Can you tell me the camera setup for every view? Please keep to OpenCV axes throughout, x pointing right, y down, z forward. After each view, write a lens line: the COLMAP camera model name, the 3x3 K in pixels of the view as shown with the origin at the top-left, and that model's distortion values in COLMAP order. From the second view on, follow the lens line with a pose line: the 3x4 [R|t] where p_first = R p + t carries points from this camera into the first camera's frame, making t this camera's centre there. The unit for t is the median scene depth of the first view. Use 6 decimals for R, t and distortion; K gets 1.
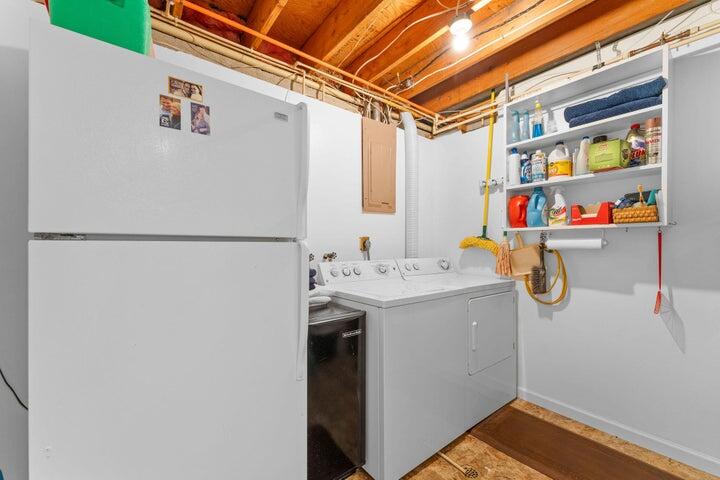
lens RADIAL K [[288.9, 0, 359.2], [0, 288.9, 240.6], [0, 0, 1]] dist [0.003543, -0.000006]
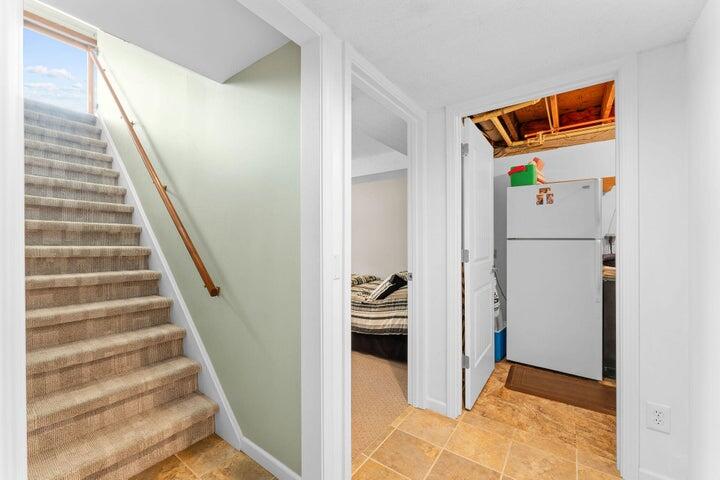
lens RADIAL K [[288.9, 0, 361.2], [0, 288.9, 242.6], [0, 0, 1]] dist [0.003543, -0.000006]
pose [[0.271769, -0.006169, -0.962343, 1.833726], [0.000606, 0.999980, -0.006239, 0.048345], [0.962362, 0.001112, 0.271767, -1.721602]]
